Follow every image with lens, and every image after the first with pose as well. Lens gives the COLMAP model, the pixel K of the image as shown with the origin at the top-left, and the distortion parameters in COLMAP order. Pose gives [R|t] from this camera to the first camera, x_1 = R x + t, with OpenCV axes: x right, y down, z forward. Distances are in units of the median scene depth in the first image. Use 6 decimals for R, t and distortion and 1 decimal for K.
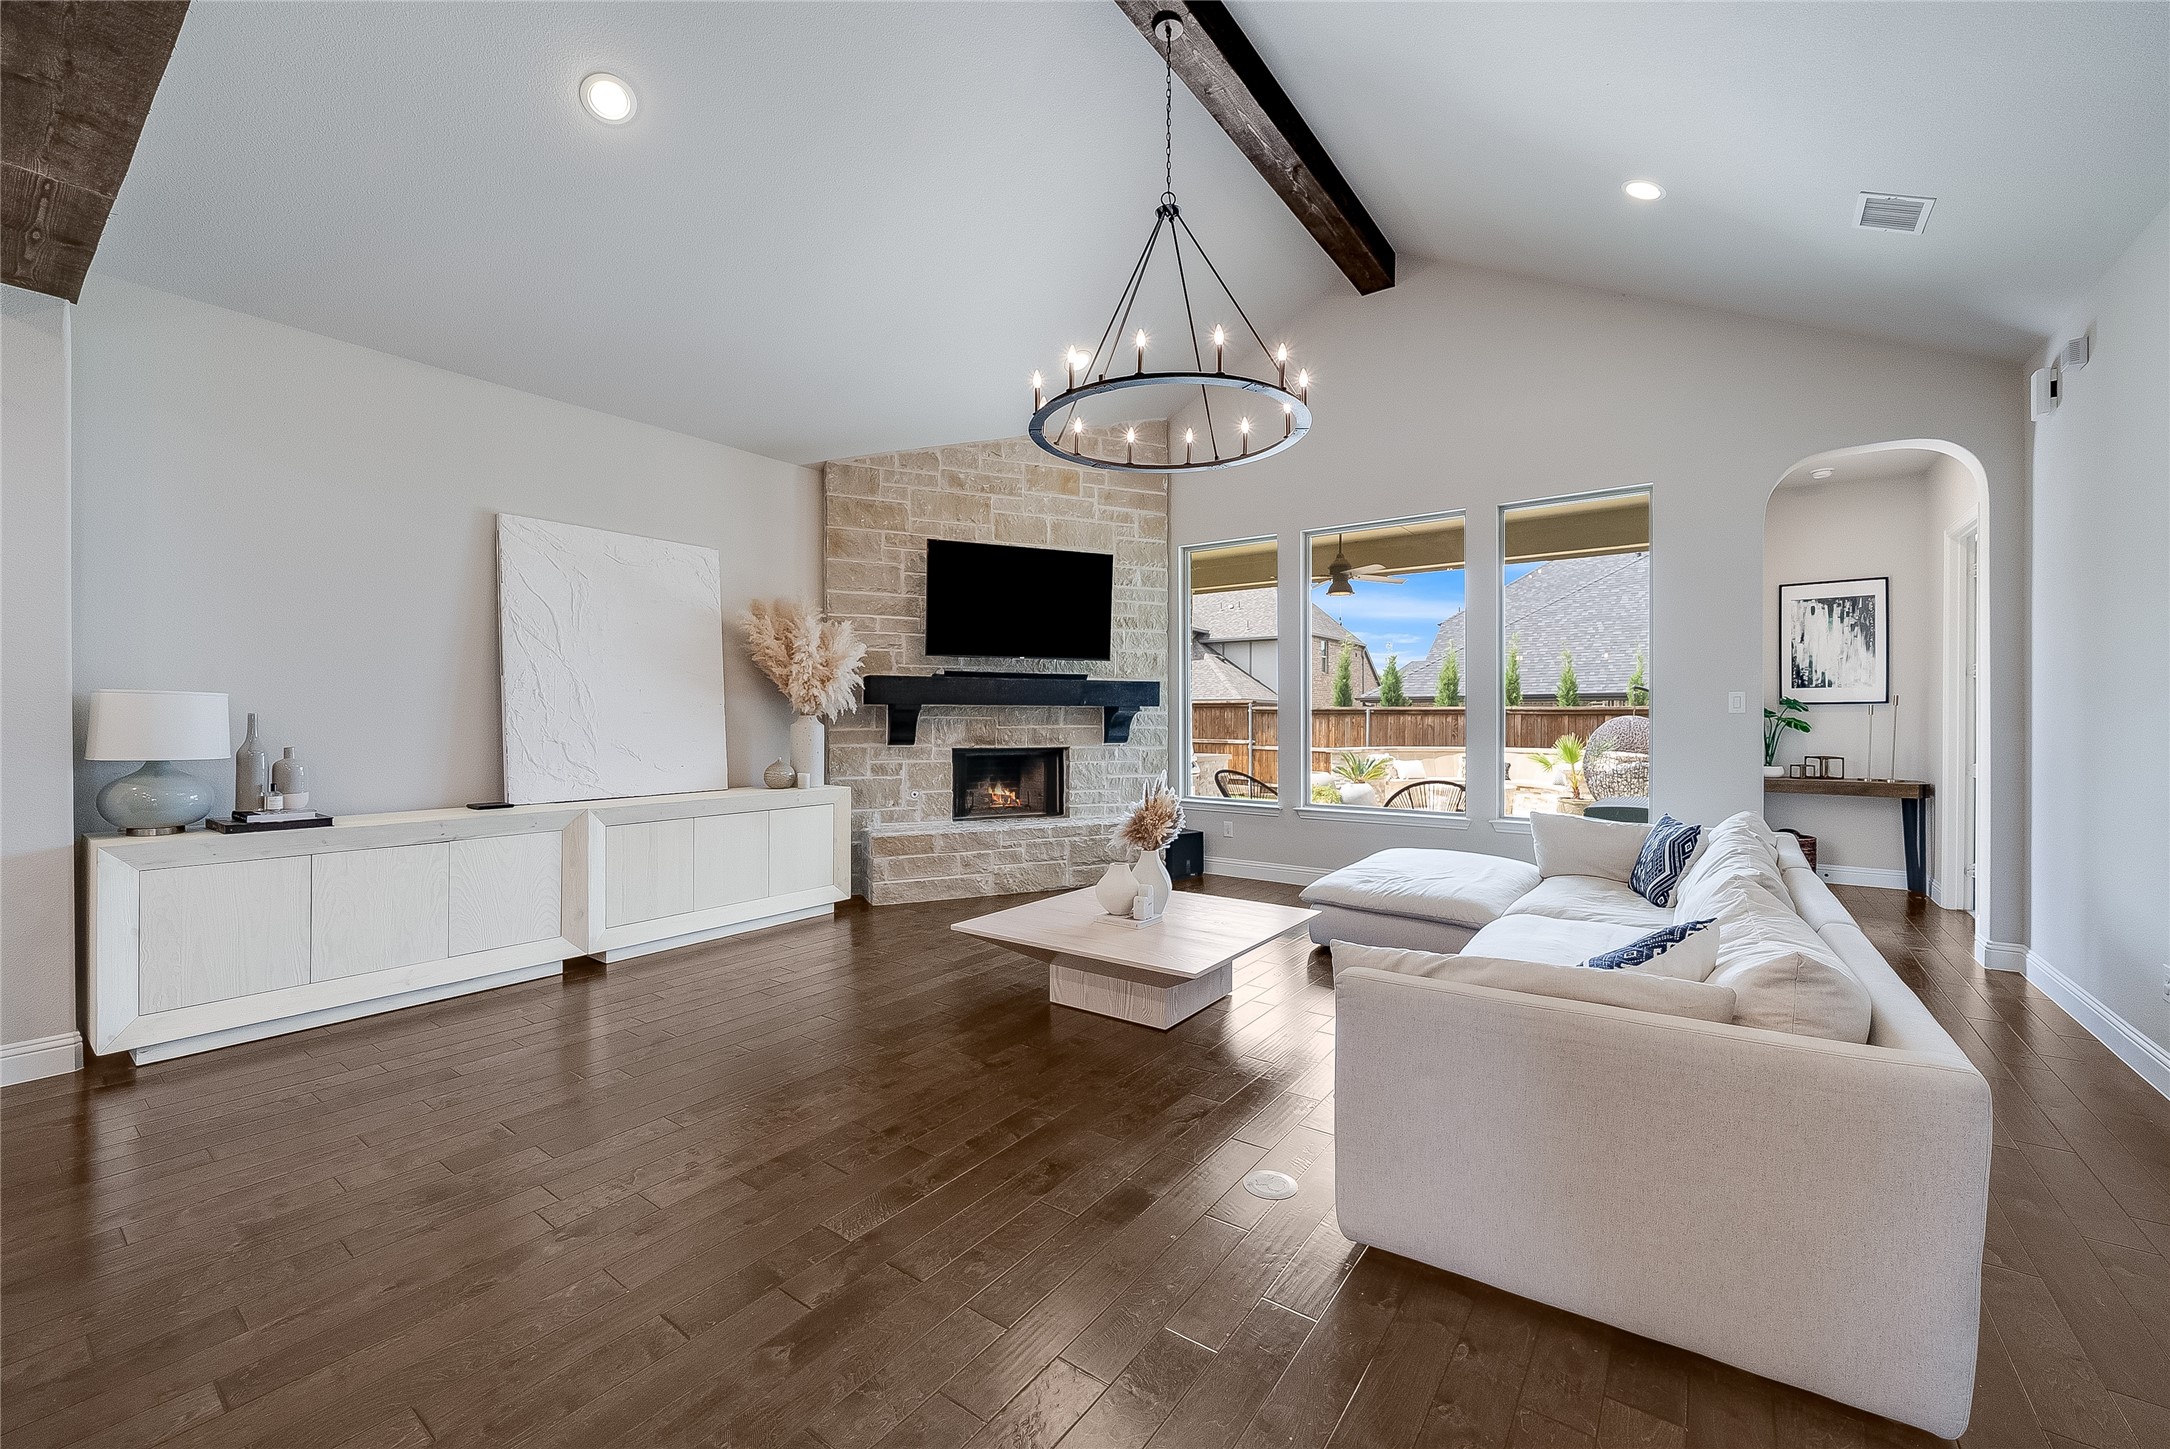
lens RADIAL K [[854.9, 0, 1092.4], [0, 854.9, 717.6], [0, 0, 1]] dist [-0.000859, -0.000584]
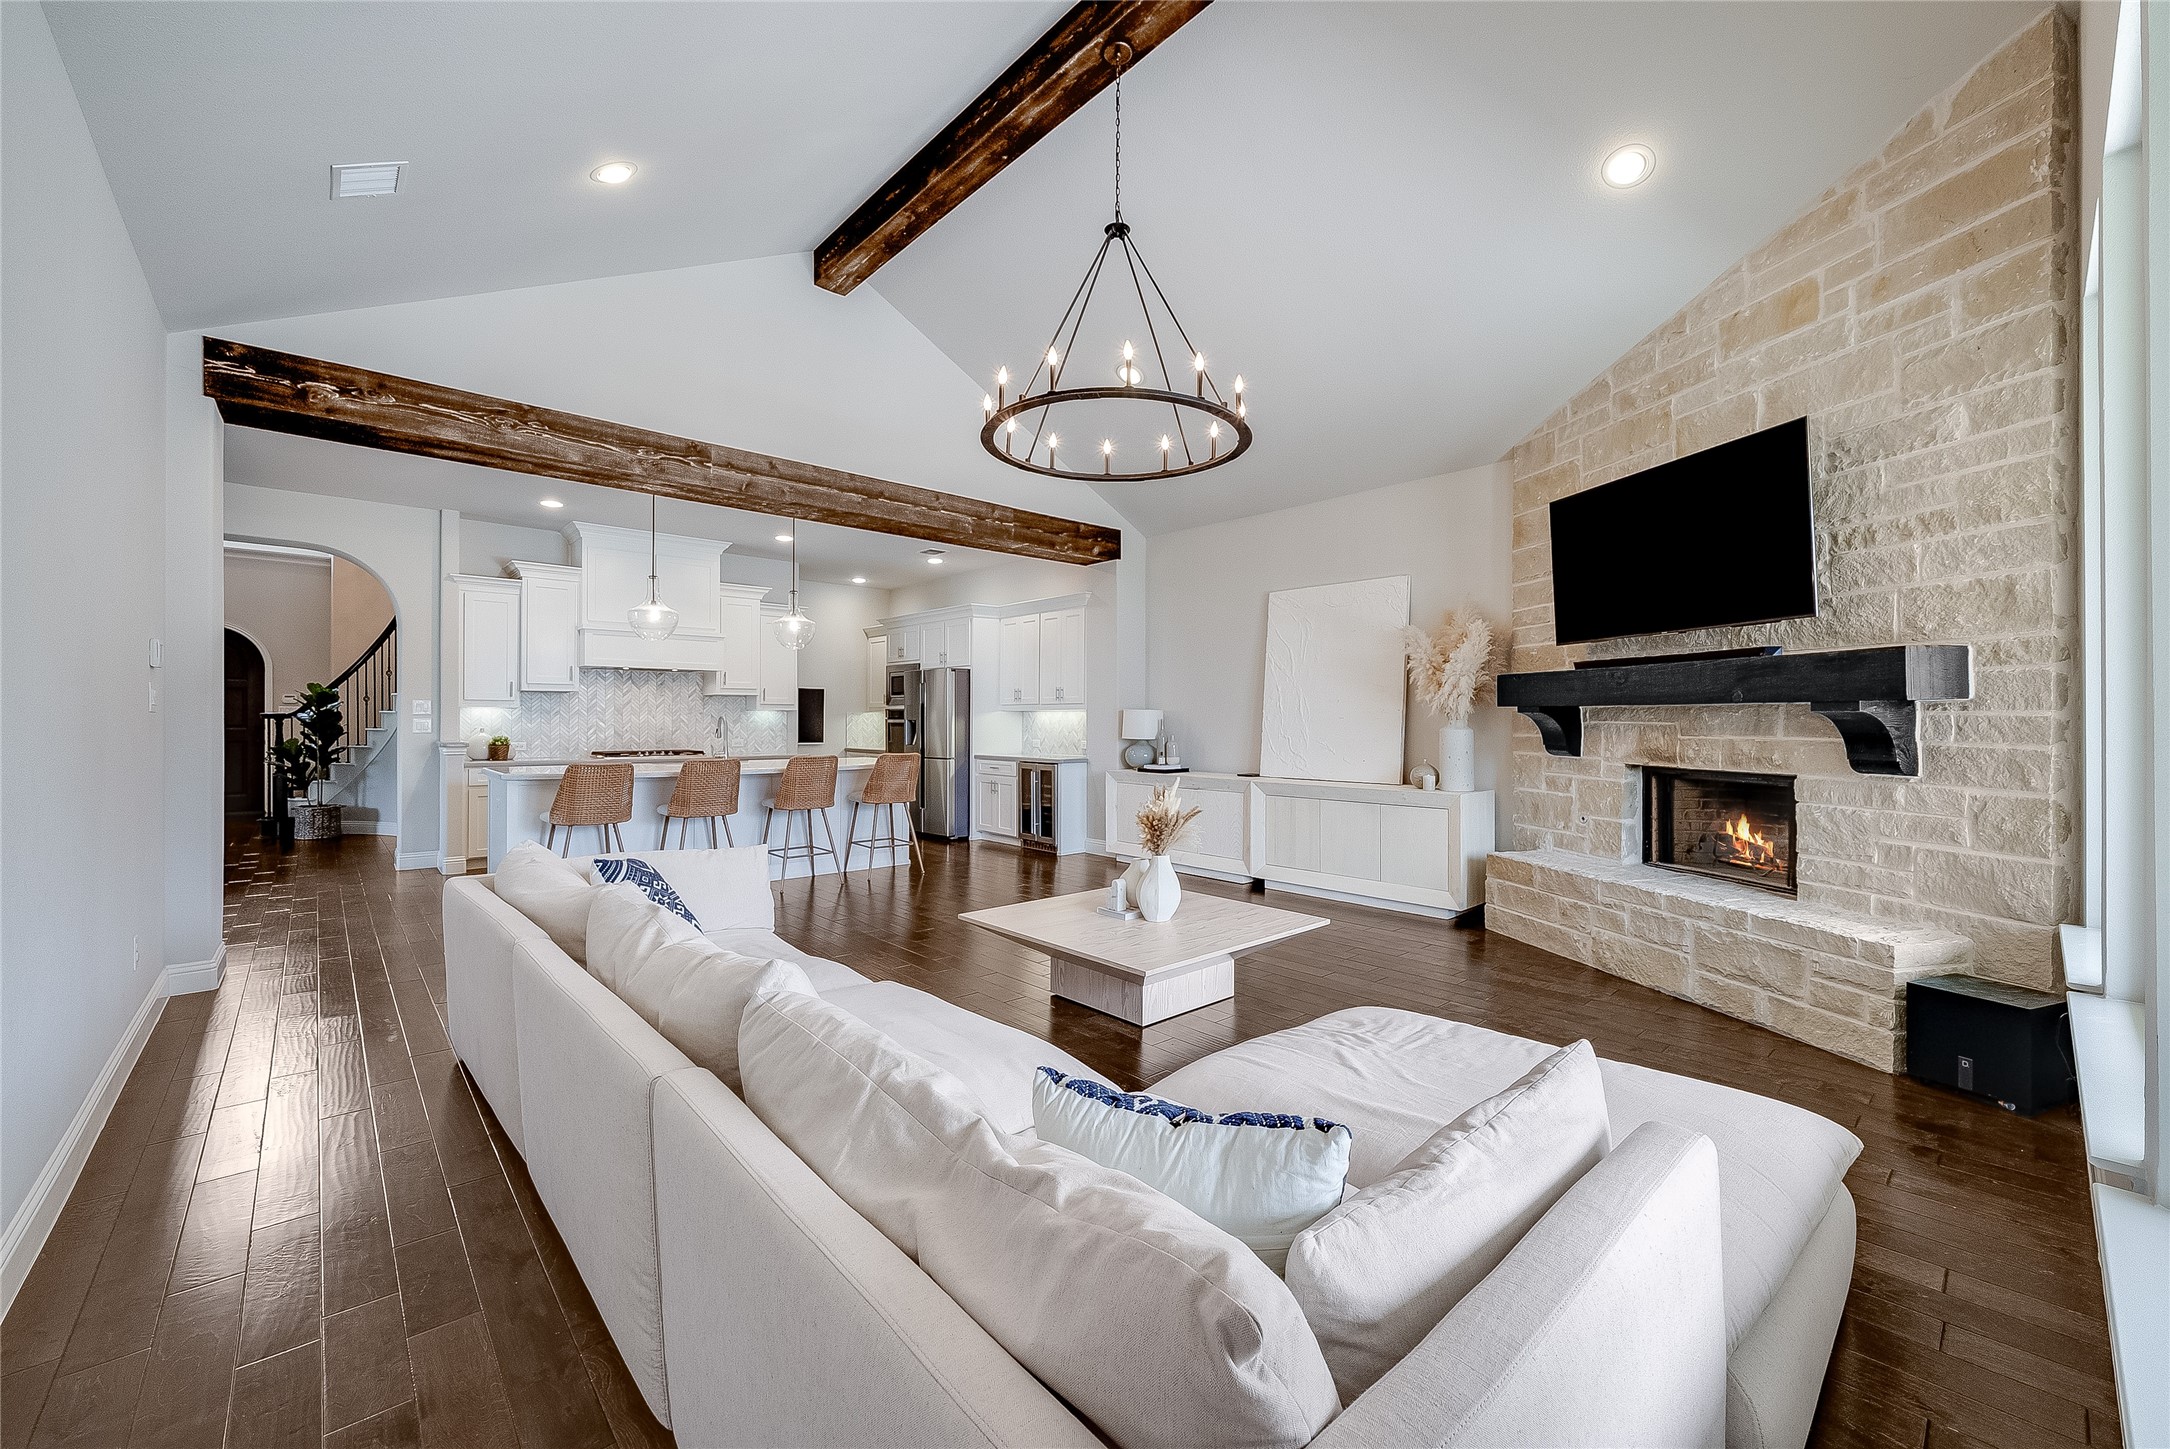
lens RADIAL K [[854.9, 0, 1092.4], [0, 854.9, 717.6], [0, 0, 1]] dist [-0.000859, -0.000584]
pose [[-0.201356, -0.004229, -0.979509, 0.656790], [-0.003550, 0.999987, -0.003588, 0.000013], [0.979512, 0.002755, -0.201368, 0.700752]]
